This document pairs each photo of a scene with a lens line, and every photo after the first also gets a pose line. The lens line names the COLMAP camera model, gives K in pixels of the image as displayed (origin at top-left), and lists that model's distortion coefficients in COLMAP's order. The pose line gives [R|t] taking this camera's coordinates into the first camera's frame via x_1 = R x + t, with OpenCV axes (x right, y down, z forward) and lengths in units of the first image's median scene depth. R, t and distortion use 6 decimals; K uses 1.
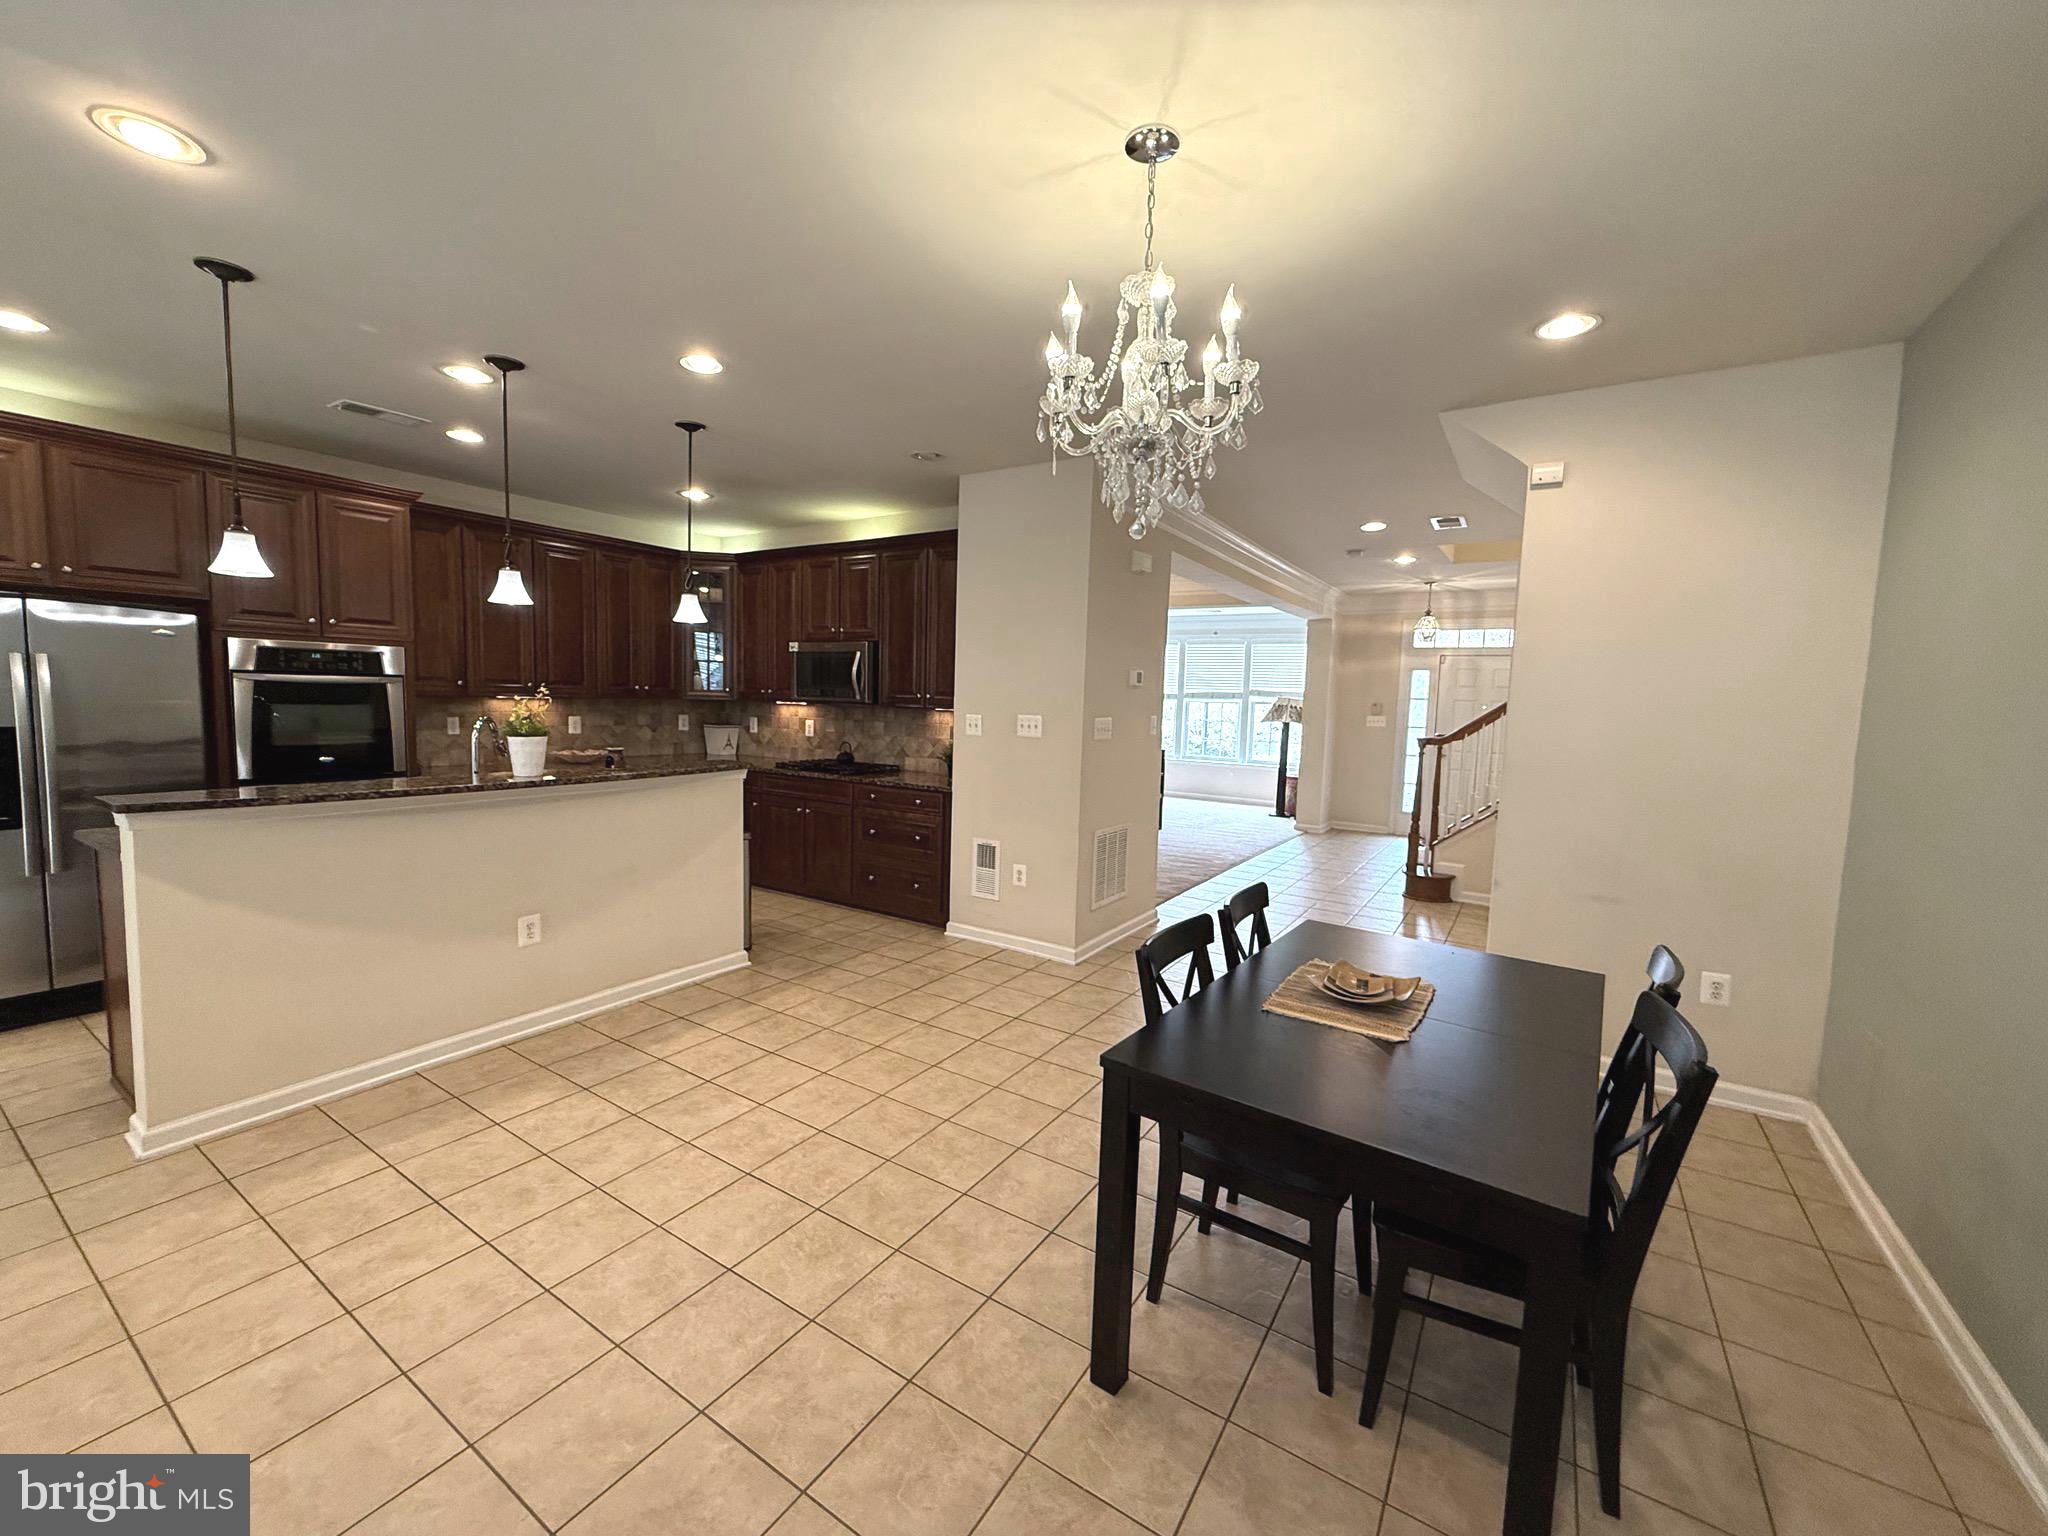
lens RADIAL K [[819.6, 0, 1030.2], [0, 819.6, 759.0], [0, 0, 1]] dist [0.004411, -0.000094]
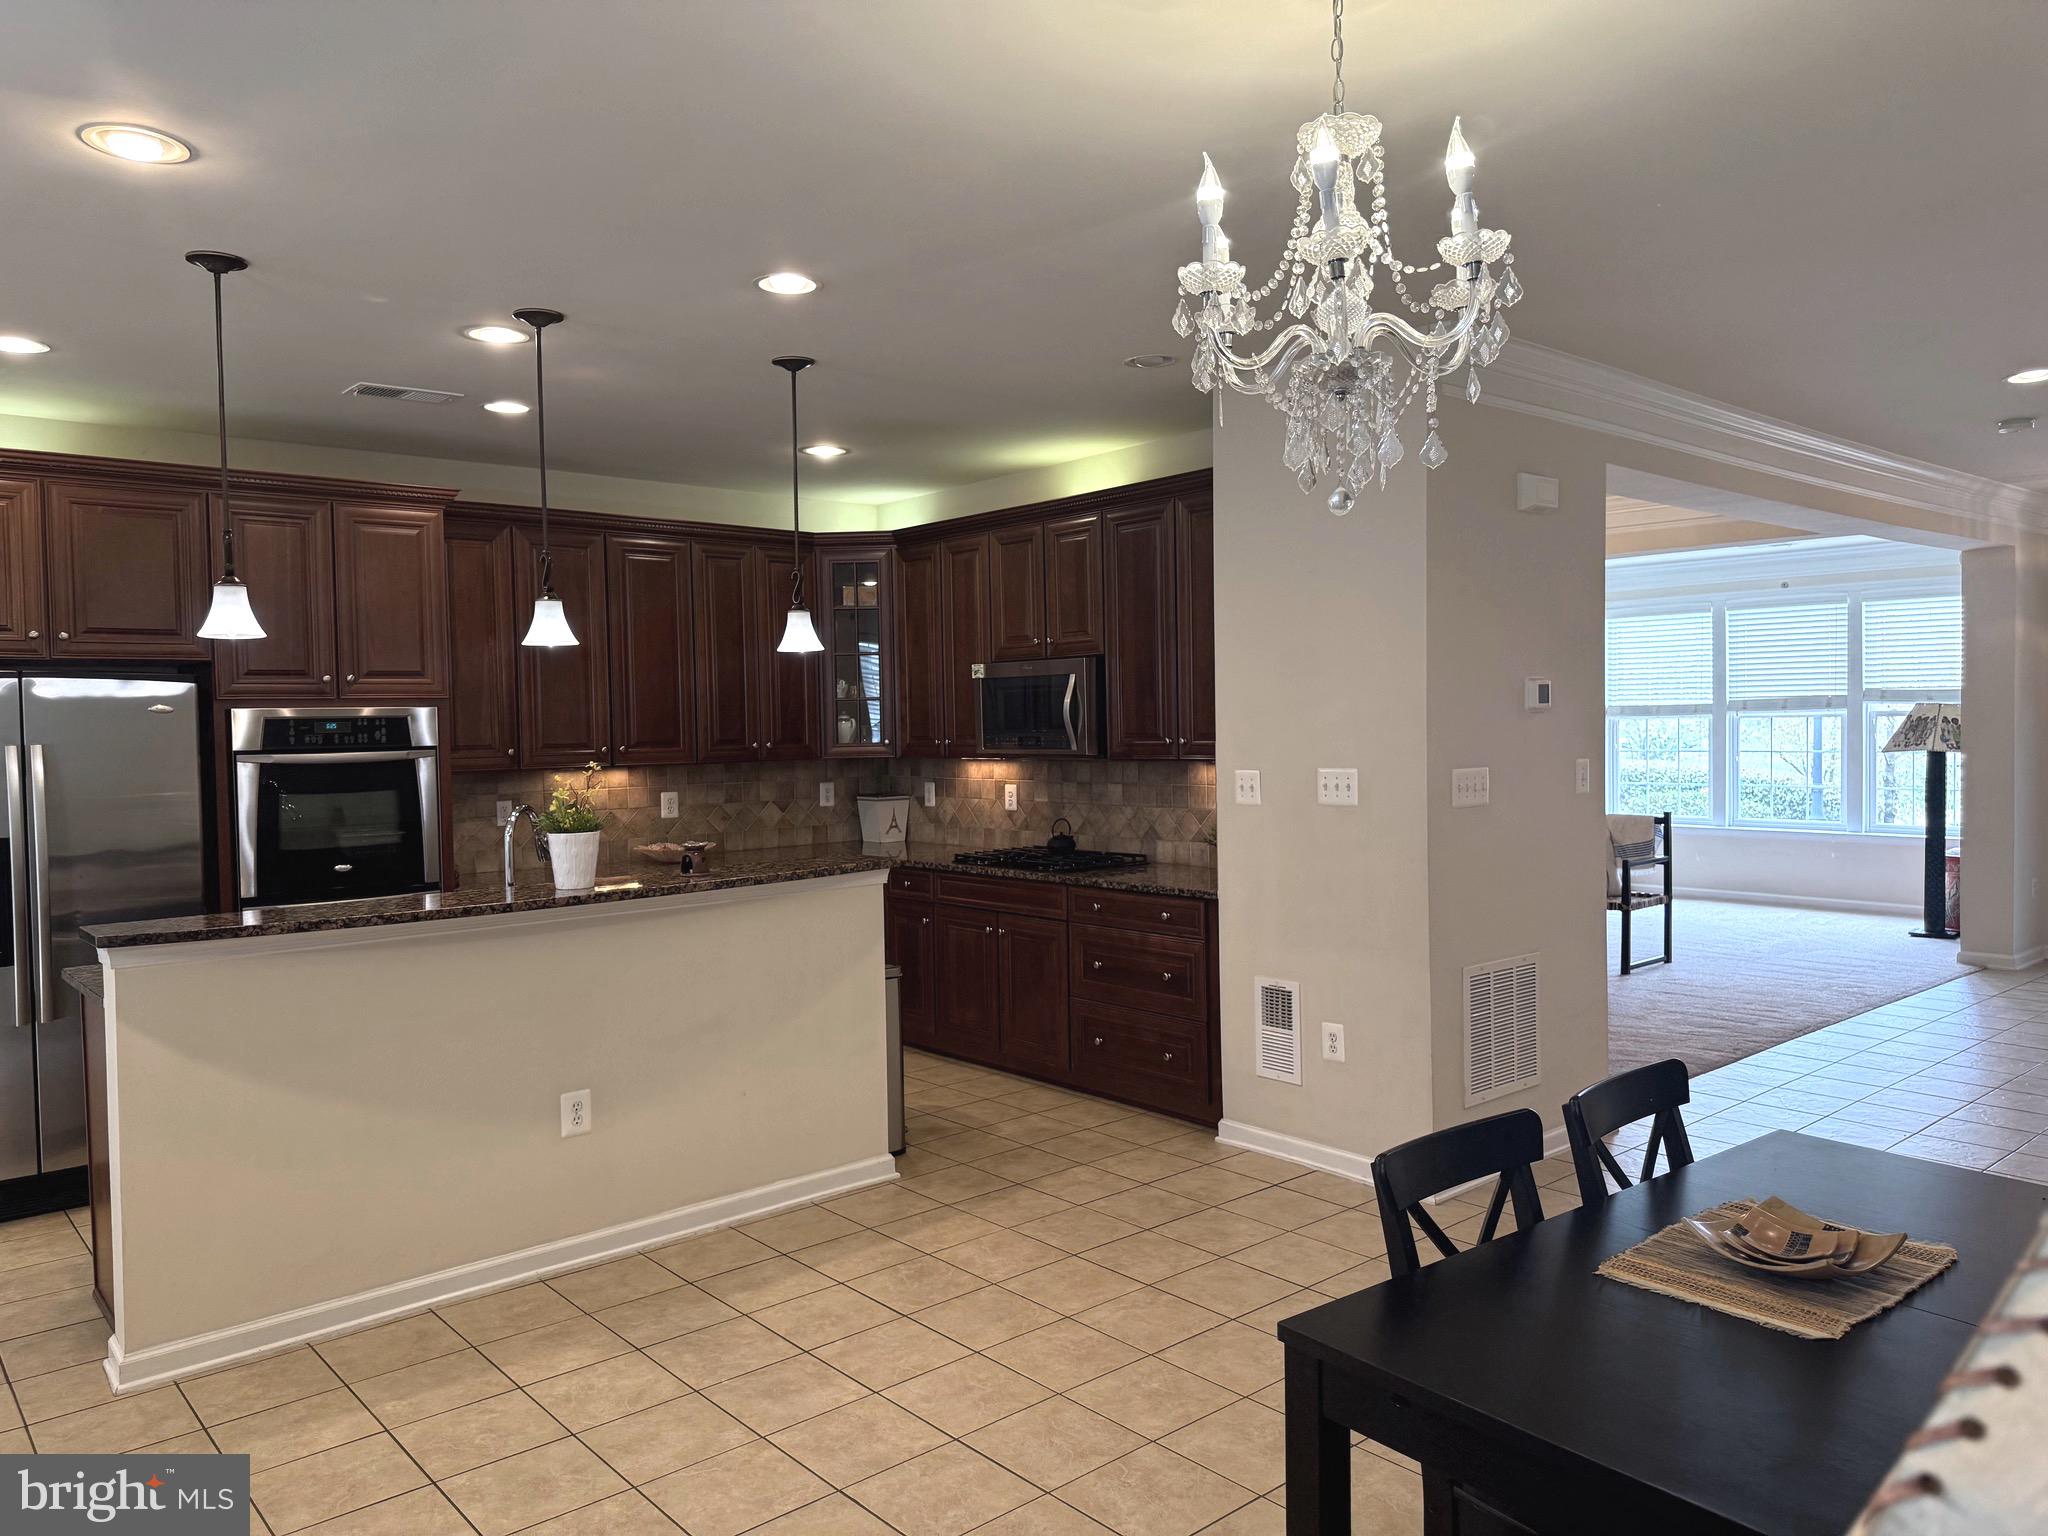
lens RADIAL K [[1456.9, 0, 1067.9], [0, 1456.9, 752.2], [0, 0, 1]] dist [0.052576, -0.051913]
pose [[0.962179, -0.039655, -0.269515, 0.097475], [0.024725, 0.997977, -0.058568, -0.008539], [0.271293, 0.049689, 0.961213, -0.067260]]
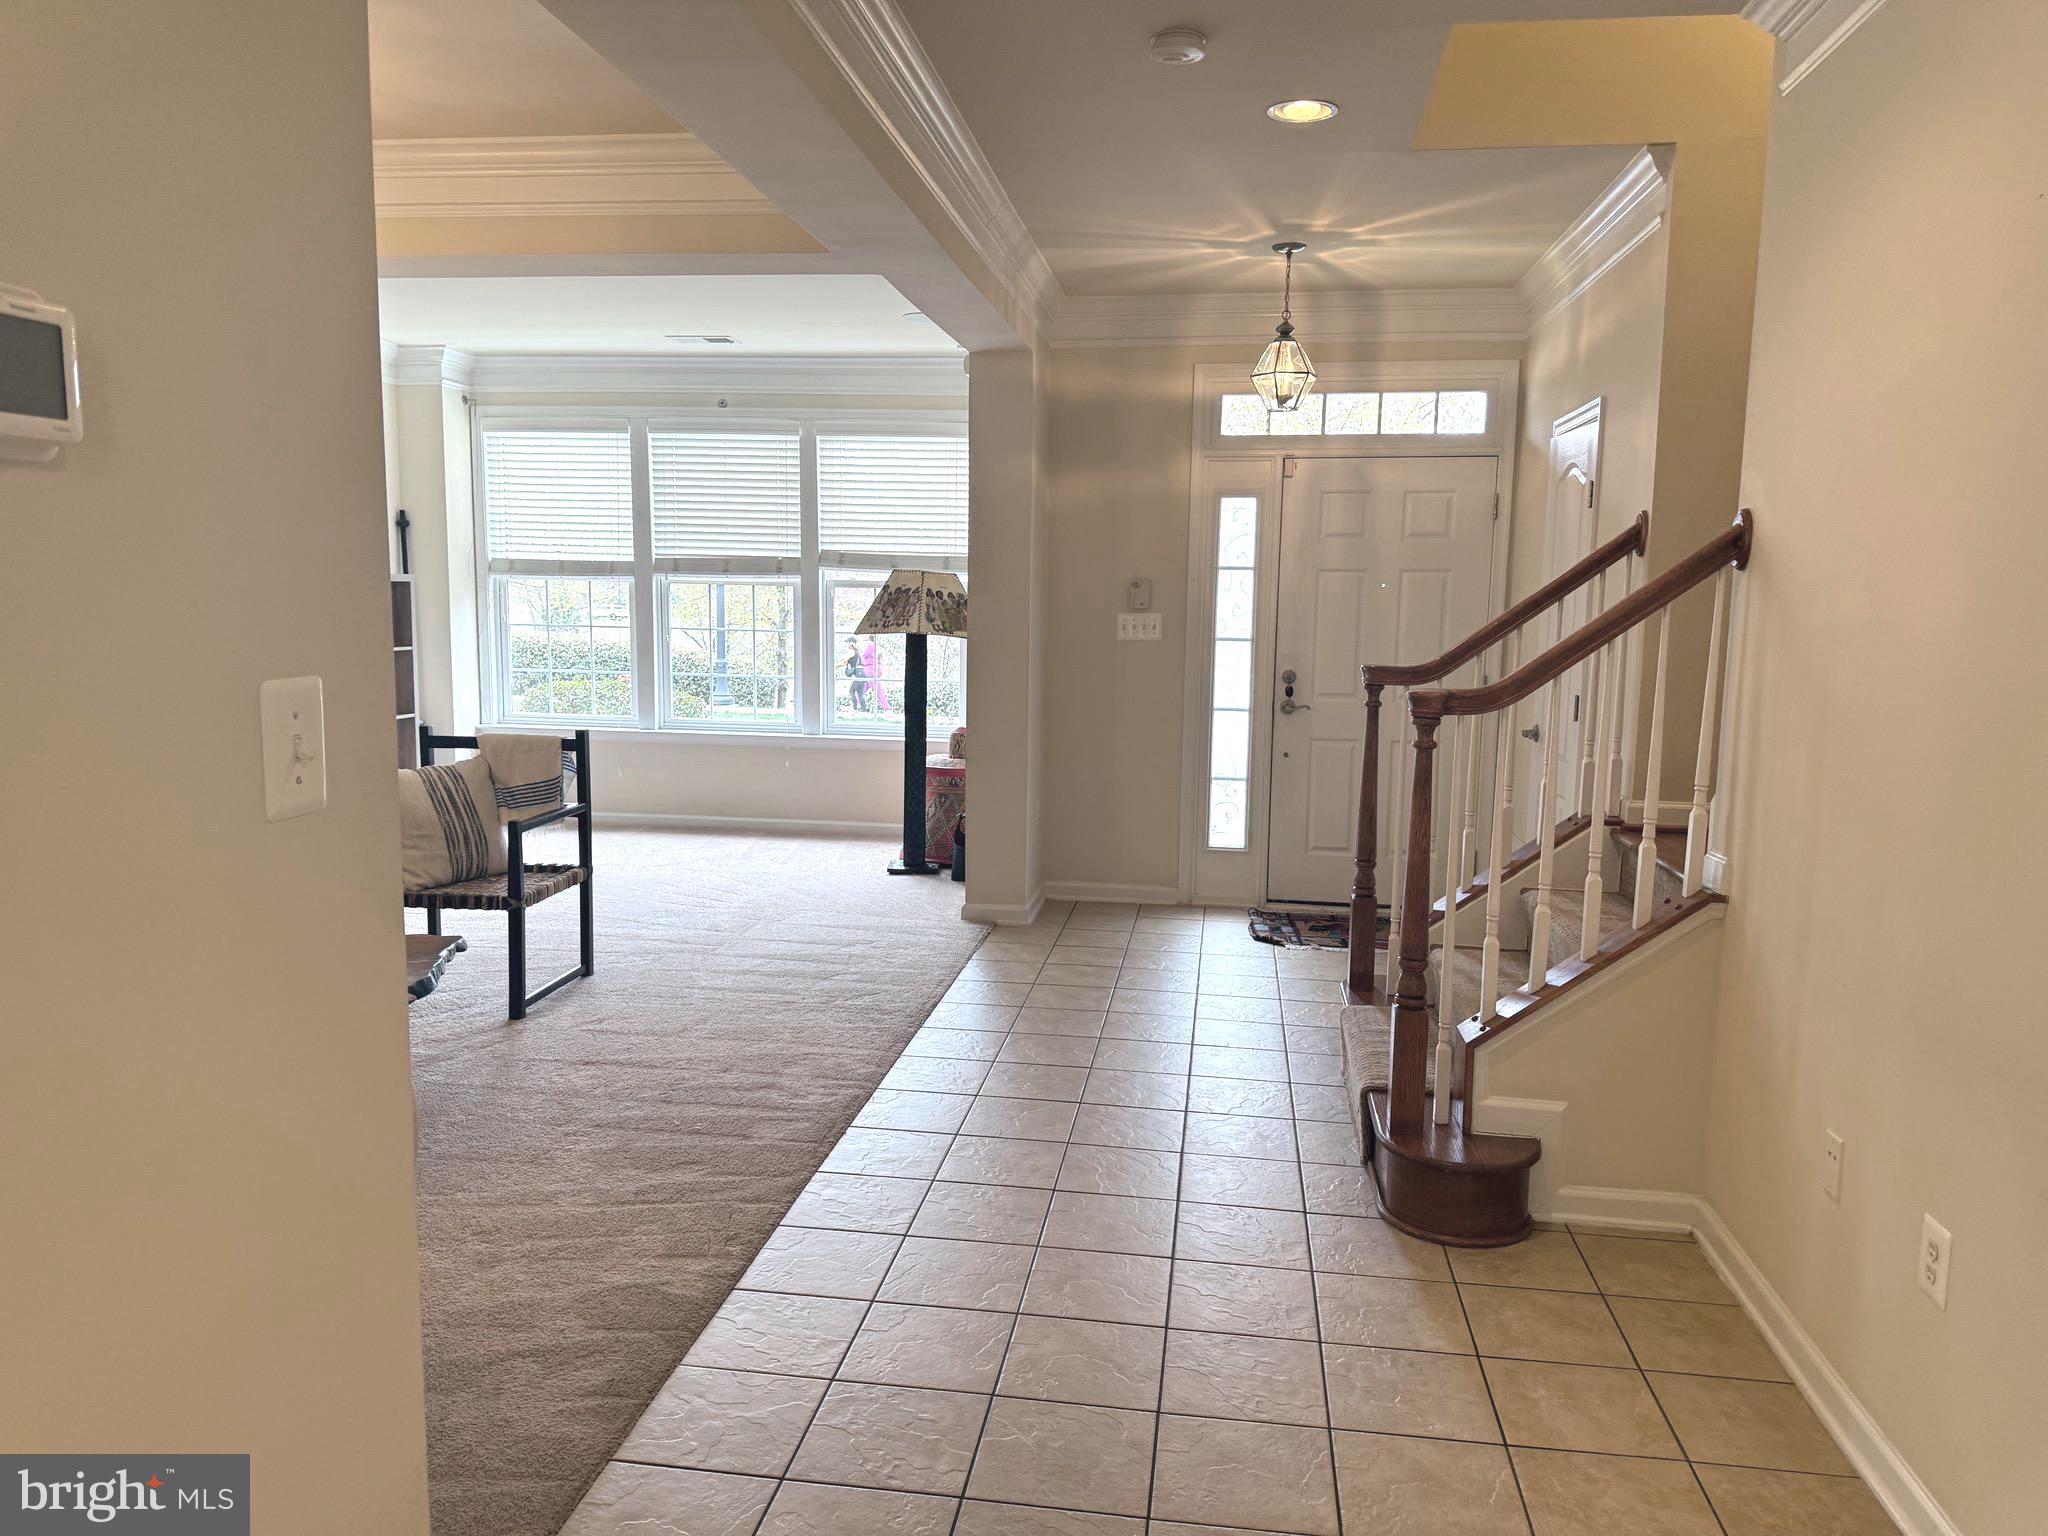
lens RADIAL K [[1456.9, 0, 1063.9], [0, 1456.9, 796.5], [0, 0, 1]] dist [0.052576, -0.051913]
pose [[0.905508, -0.076115, 0.417447, 0.193858], [0.044708, 0.995418, 0.084521, -0.055400], [-0.421967, -0.057872, 0.904762, 0.822391]]
